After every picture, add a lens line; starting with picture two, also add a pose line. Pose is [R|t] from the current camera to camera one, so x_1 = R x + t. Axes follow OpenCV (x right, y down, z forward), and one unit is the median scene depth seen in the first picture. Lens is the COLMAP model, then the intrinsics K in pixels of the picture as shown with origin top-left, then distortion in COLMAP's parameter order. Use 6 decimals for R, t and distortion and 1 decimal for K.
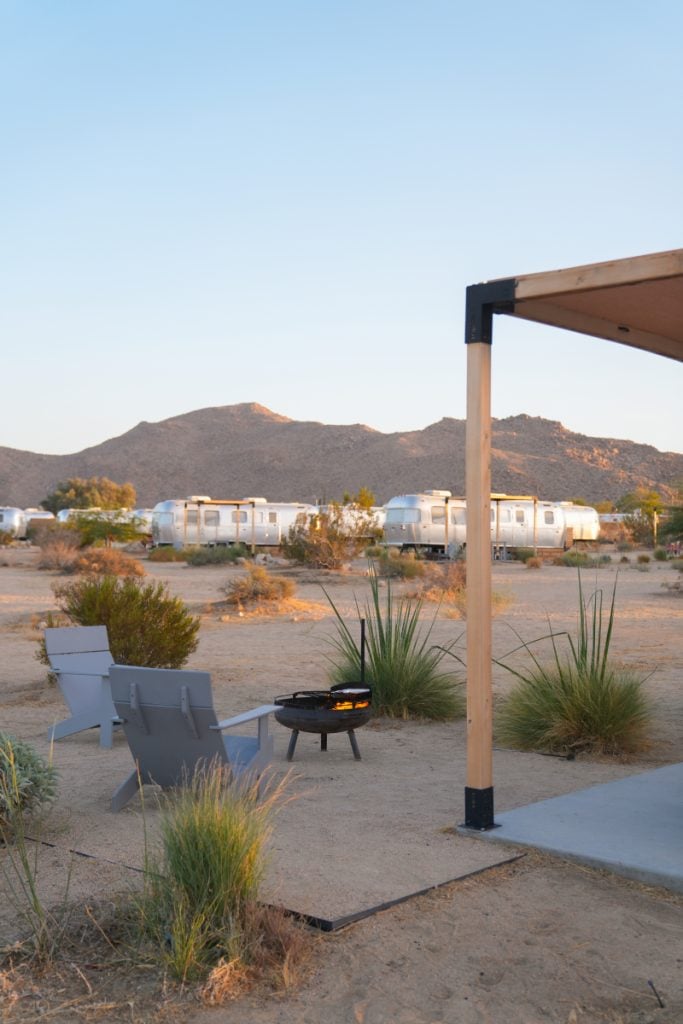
lens RADIAL K [[1215.6, 0, 341.5], [0, 1215.6, 512.0], [0, 0, 1]] dist [0.020450, 0.000088]
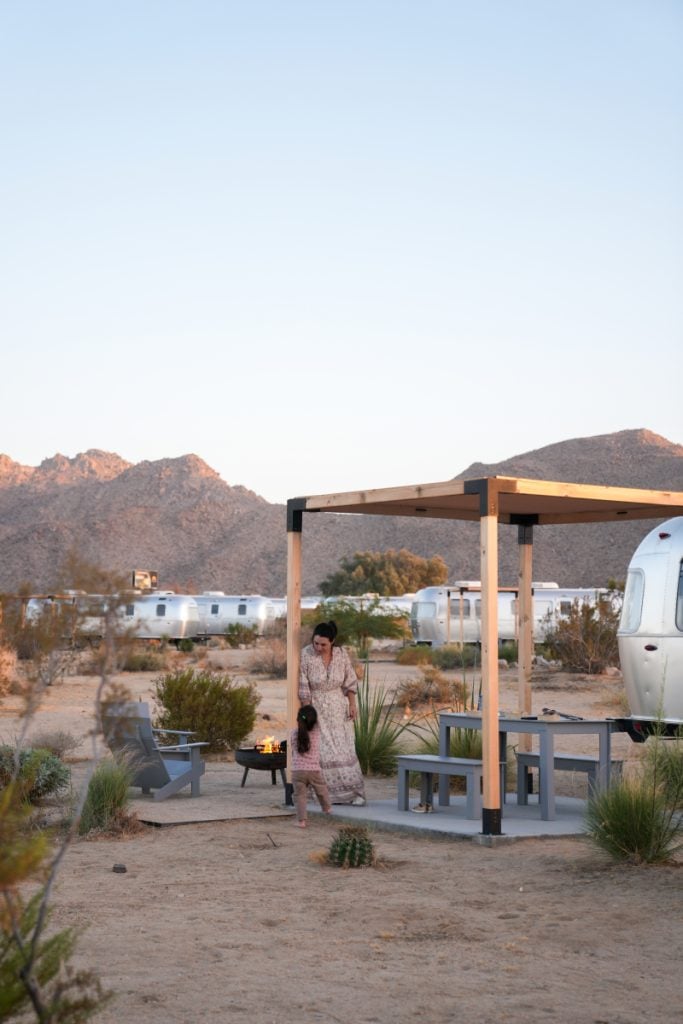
lens RADIAL K [[2139.7, 0, 341.5], [0, 2139.7, 512.0], [0, 0, 1]] dist [0.278967, -0.027704]
pose [[0.961295, -0.020162, -0.274784, 0.180854], [0.011006, 0.999333, -0.034822, -0.010176], [0.275303, 0.030450, 0.960875, -0.344865]]
